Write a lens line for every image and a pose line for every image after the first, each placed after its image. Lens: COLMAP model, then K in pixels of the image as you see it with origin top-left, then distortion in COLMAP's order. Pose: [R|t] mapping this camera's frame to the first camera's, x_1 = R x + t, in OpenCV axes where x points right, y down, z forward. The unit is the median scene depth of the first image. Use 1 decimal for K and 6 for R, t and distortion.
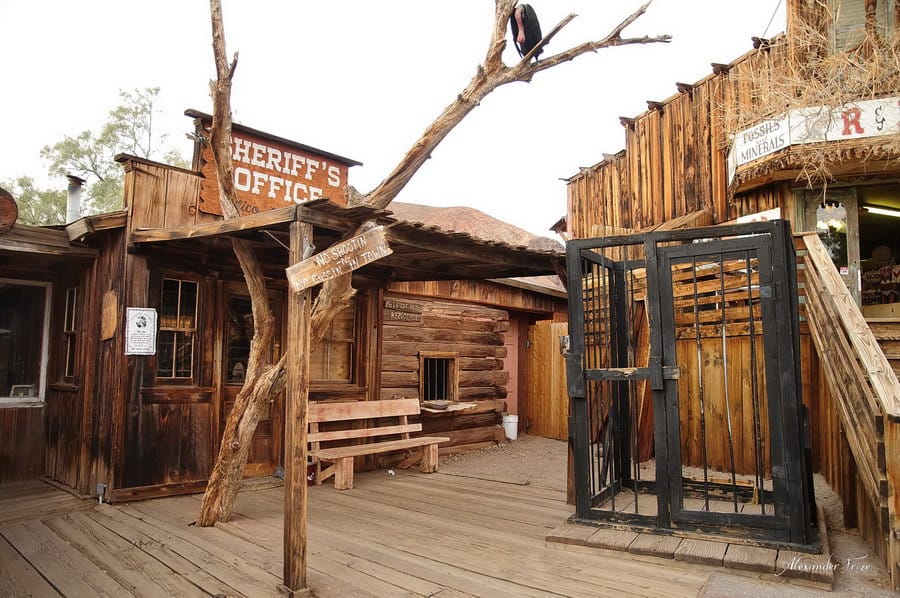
lens RADIAL K [[644.2, 0, 448.7], [0, 644.2, 311.1], [0, 0, 1]] dist [-0.104779, 0.095904]
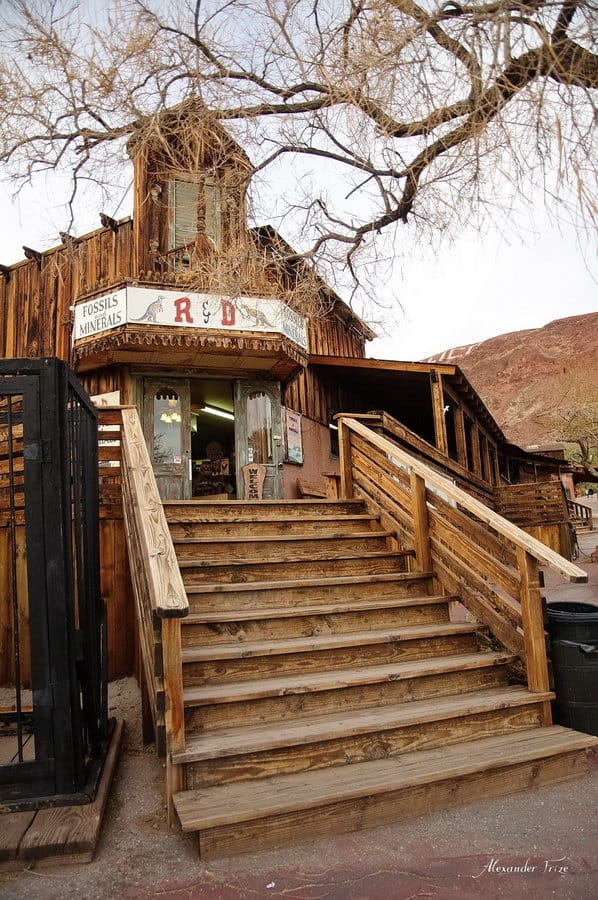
lens RADIAL K [[644.2, 0, 299.0], [0, 644.2, 450.0], [0, 0, 1]] dist [-0.104779, 0.095904]
pose [[0.756532, 0.060701, 0.651133, 0.118712], [-0.000116, 0.995695, -0.092687, 0.016850], [-0.653956, 0.070045, 0.753283, 0.107476]]
